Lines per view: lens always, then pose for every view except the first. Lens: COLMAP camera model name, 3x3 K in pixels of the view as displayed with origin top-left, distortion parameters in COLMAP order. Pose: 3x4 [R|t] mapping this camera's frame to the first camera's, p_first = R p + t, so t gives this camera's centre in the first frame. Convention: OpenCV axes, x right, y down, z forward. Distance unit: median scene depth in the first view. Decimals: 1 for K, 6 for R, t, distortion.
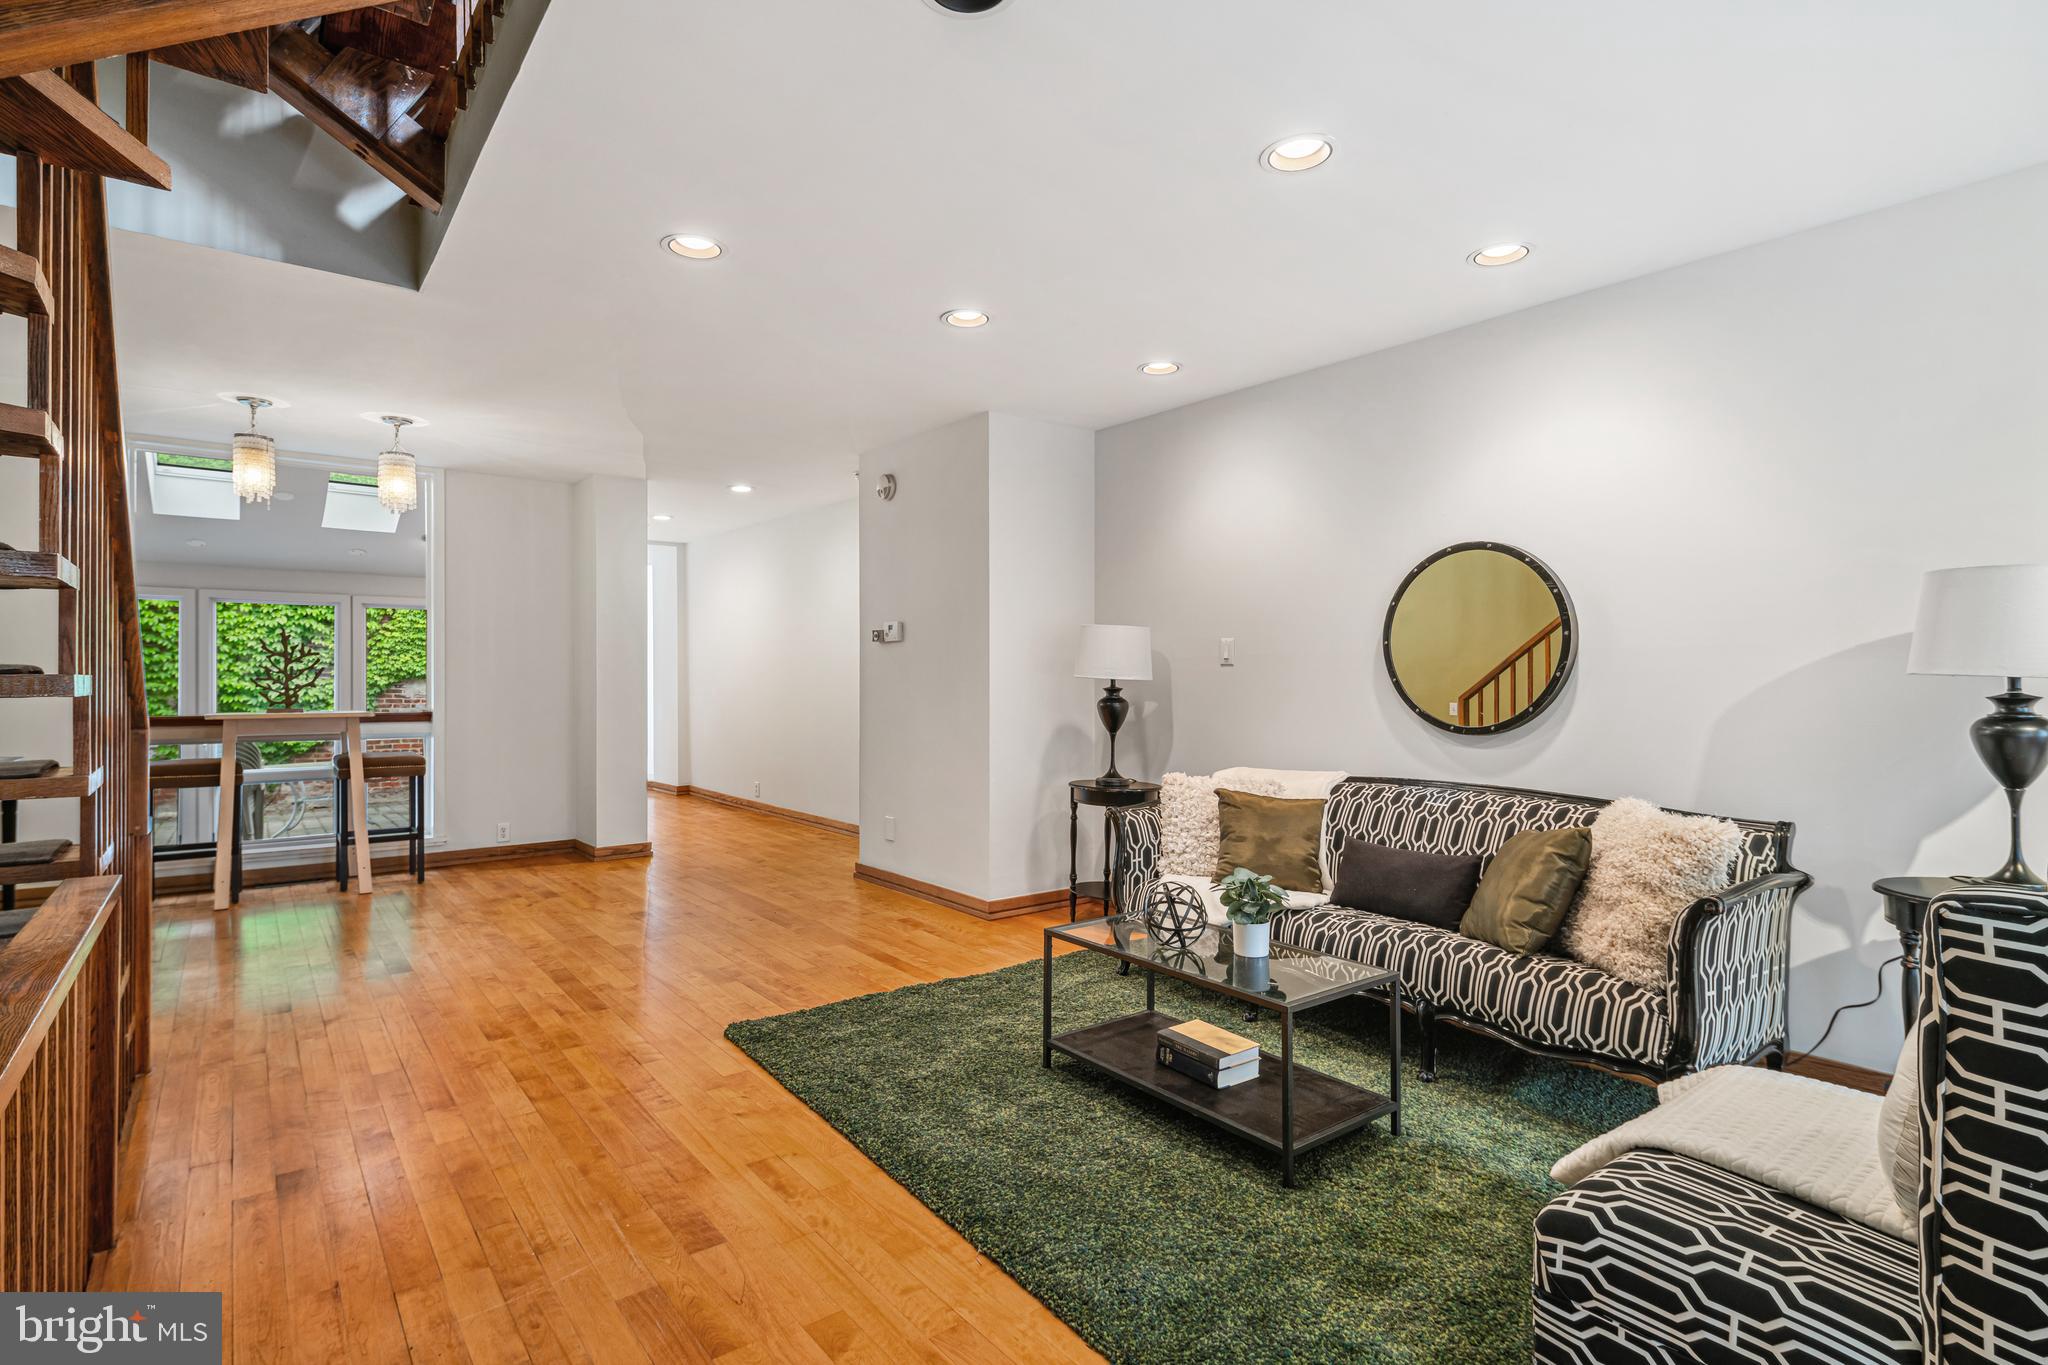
lens RADIAL K [[1000.7, 0, 1028.0], [0, 1000.7, 678.1], [0, 0, 1]] dist [0.008634, -0.005430]
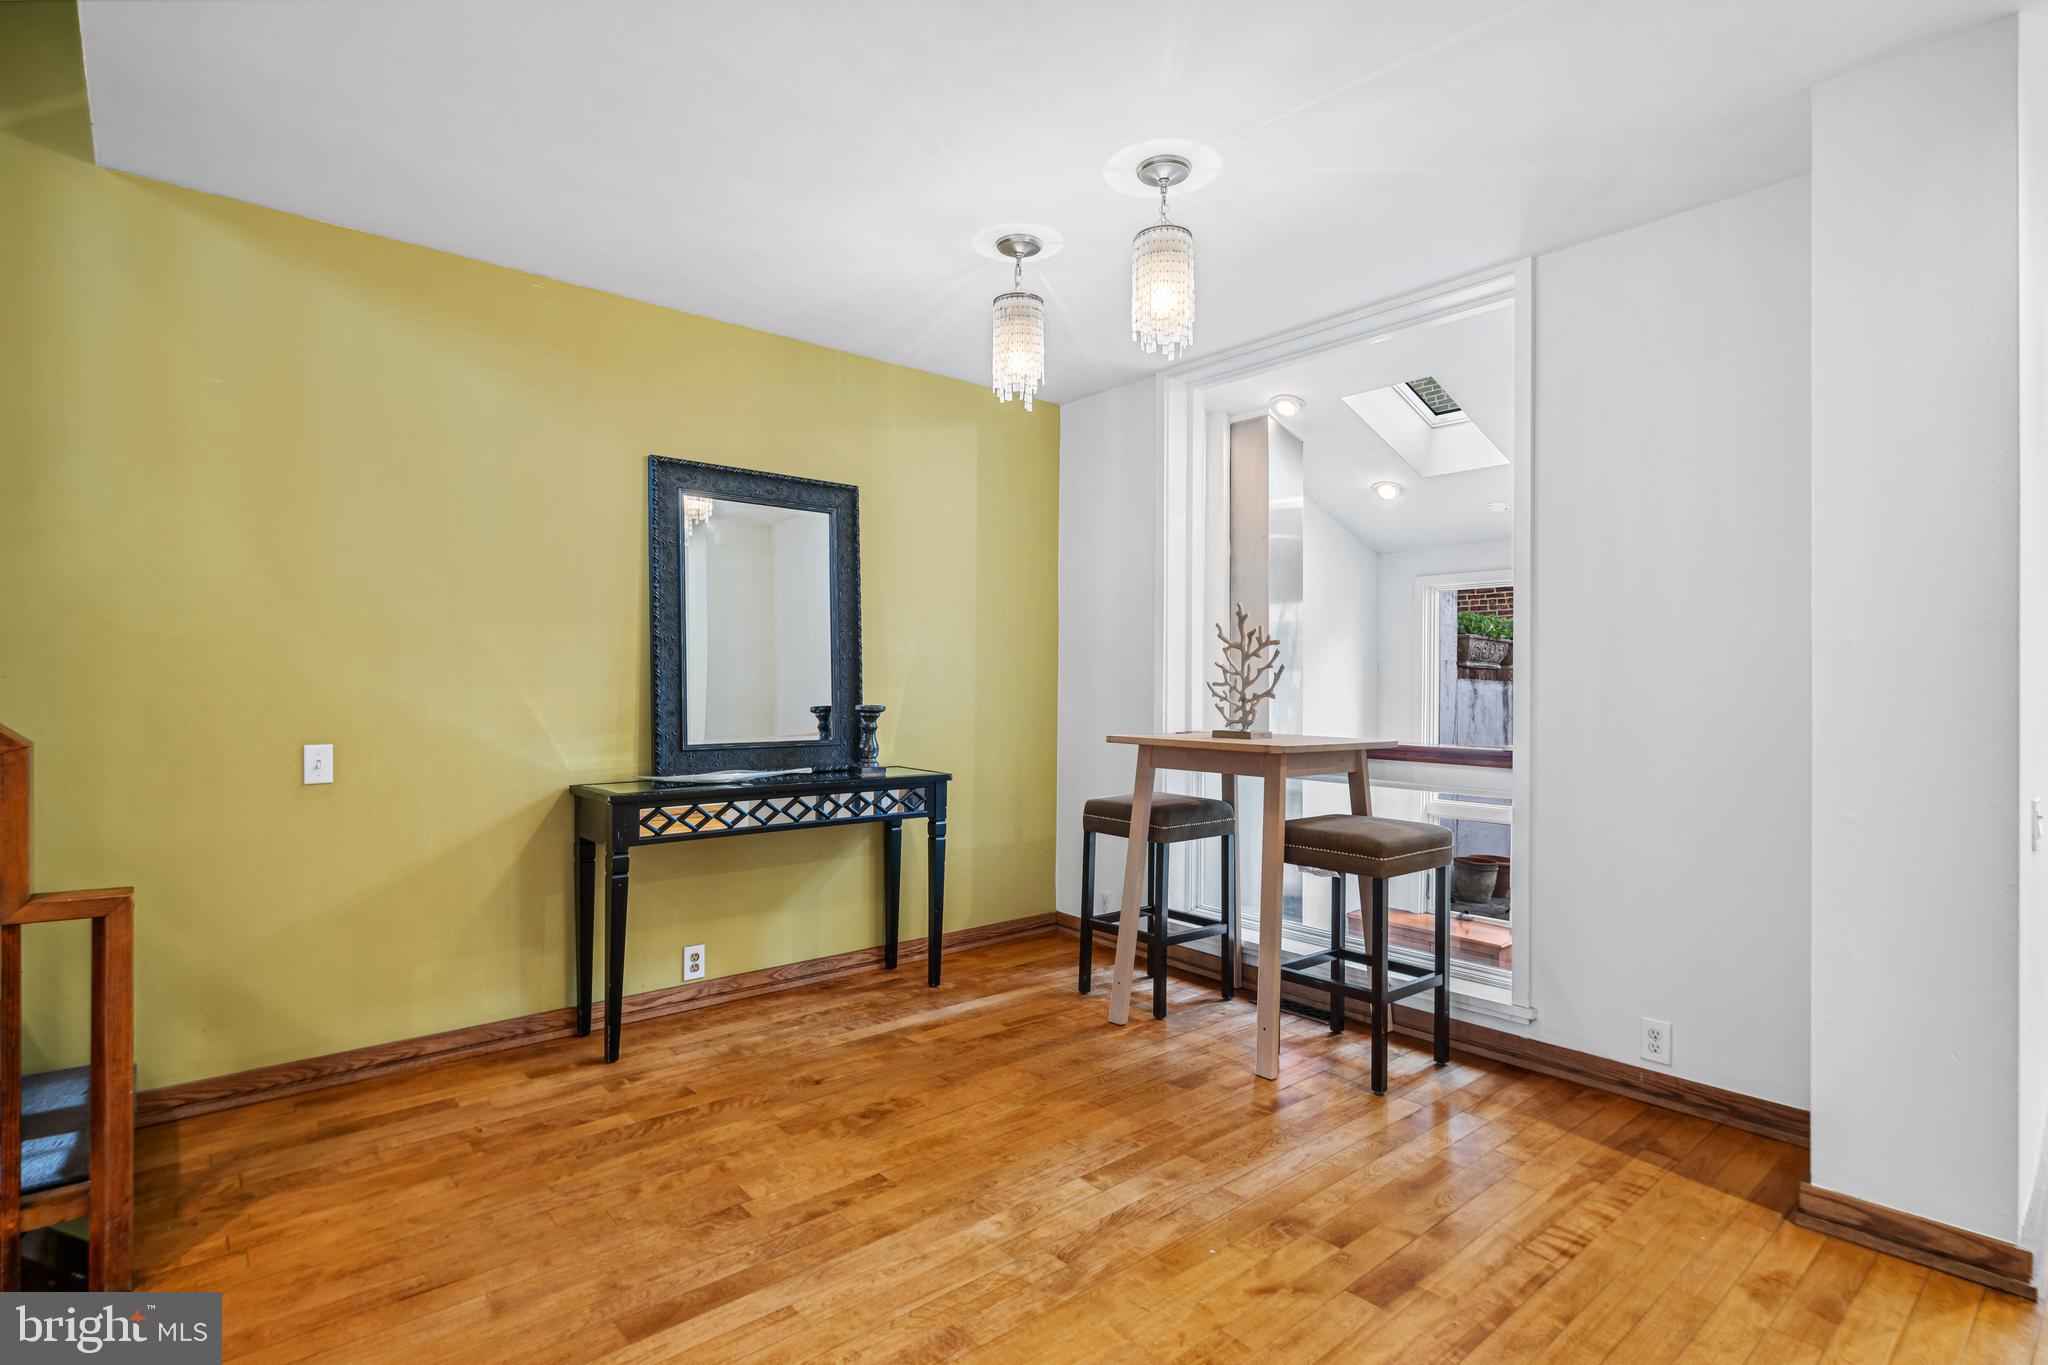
lens RADIAL K [[1000.7, 0, 1025.7], [0, 1000.7, 677.4], [0, 0, 1]] dist [0.008634, -0.005430]
pose [[0.046578, -0.005636, -0.998899, -0.180168], [-0.004574, 0.999972, -0.005855, 0.001478], [0.998904, 0.004841, 0.046551, 1.265051]]
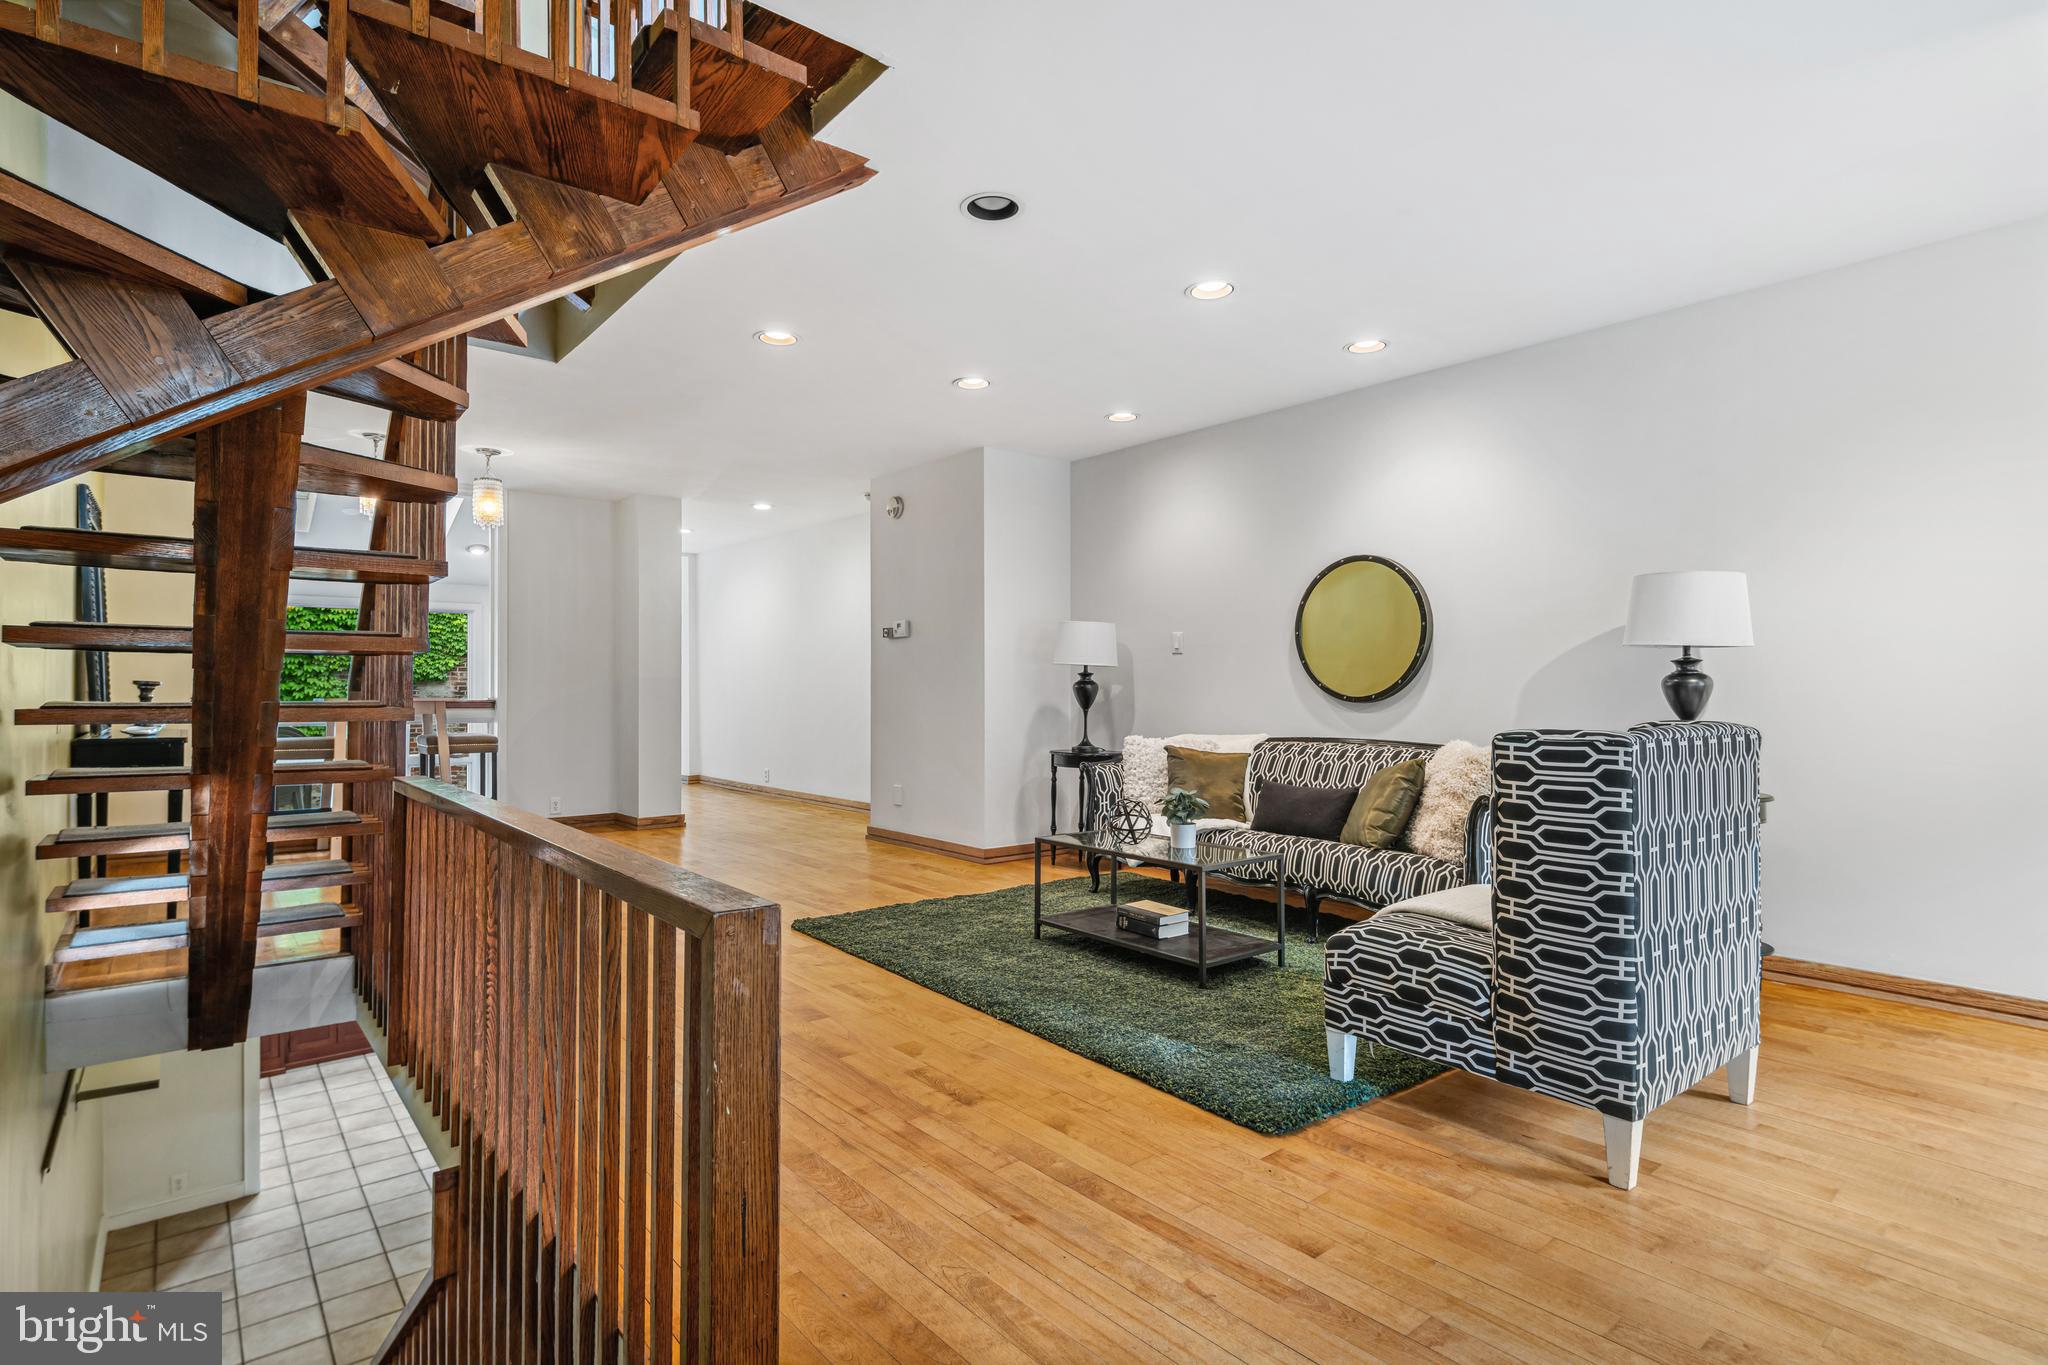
lens RADIAL K [[1000.7, 0, 1025.8], [0, 1000.7, 685.7], [0, 0, 1]] dist [0.008634, -0.005430]
pose [[0.999711, -0.001356, 0.023984, -0.023884], [0.001419, 0.999996, -0.002595, 0.038009], [-0.023980, 0.002628, 0.999709, -0.300384]]
